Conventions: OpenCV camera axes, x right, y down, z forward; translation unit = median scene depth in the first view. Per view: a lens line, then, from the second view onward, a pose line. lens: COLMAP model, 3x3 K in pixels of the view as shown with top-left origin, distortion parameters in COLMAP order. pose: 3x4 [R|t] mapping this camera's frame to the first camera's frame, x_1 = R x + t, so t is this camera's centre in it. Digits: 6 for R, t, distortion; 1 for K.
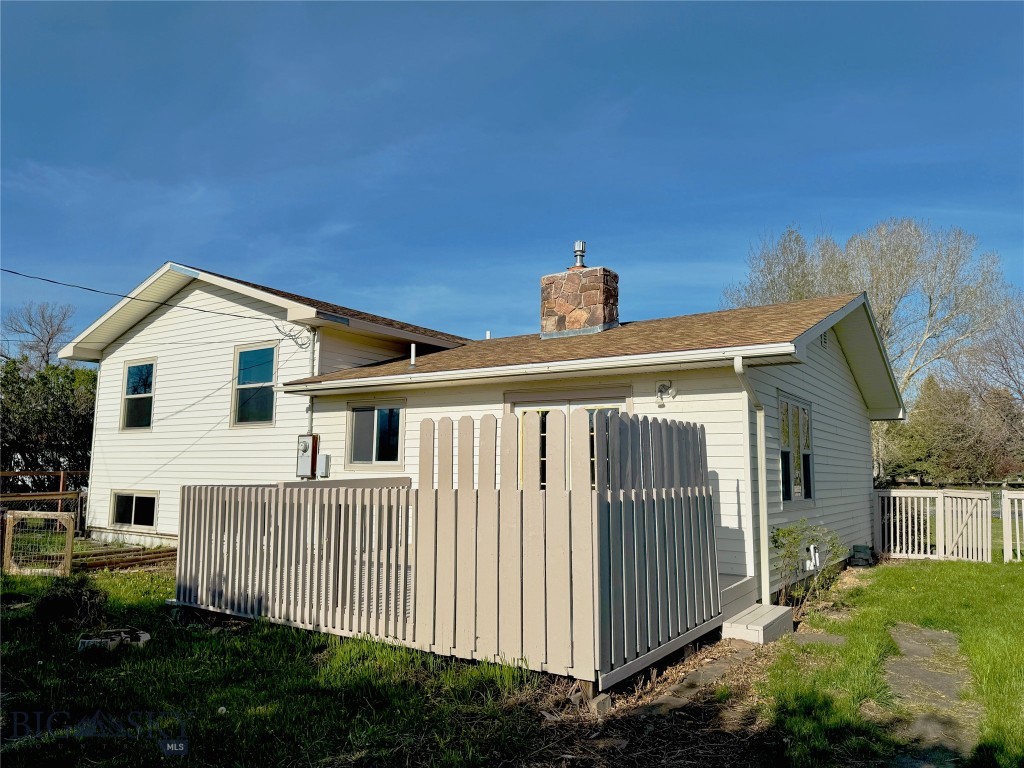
lens RADIAL K [[707.4, 0, 511.5], [0, 707.4, 411.5], [0, 0, 1]] dist [0.096767, 0.000828]
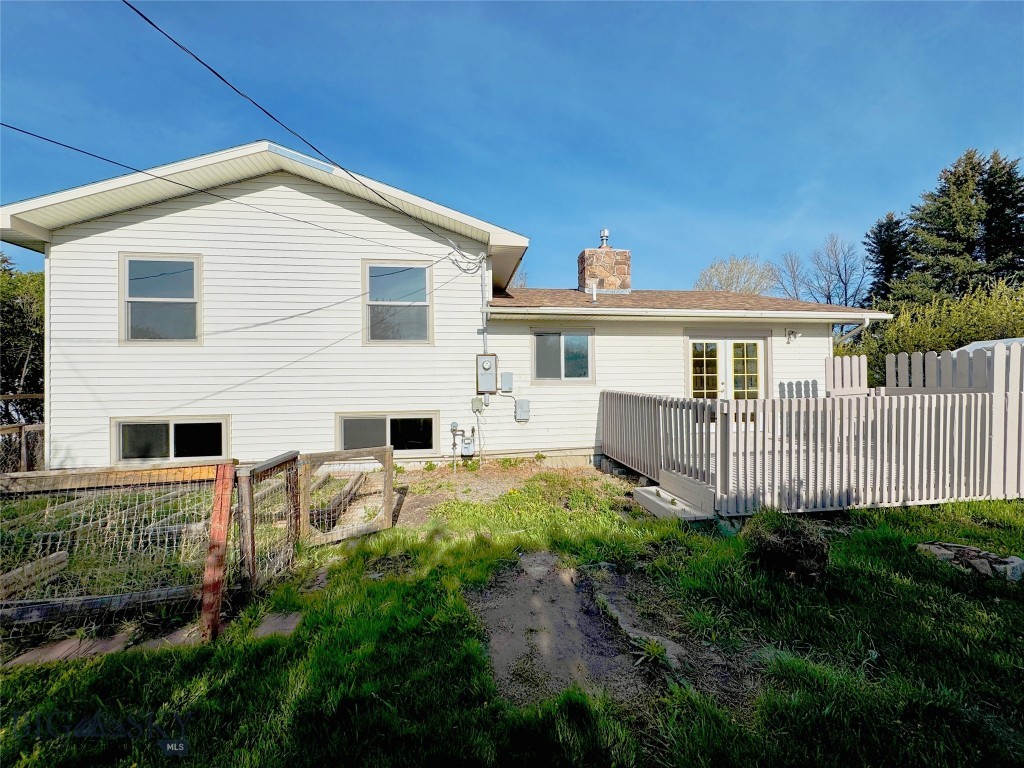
lens RADIAL K [[410.6, 0, 512.0], [0, 410.6, 384.0], [0, 0, 1]] dist [0.003566, 0.000185]
pose [[0.733441, -0.021897, 0.679400, -0.653069], [-0.036245, 0.996799, 0.071256, 0.029850], [-0.678786, -0.076887, 0.730300, 0.484811]]
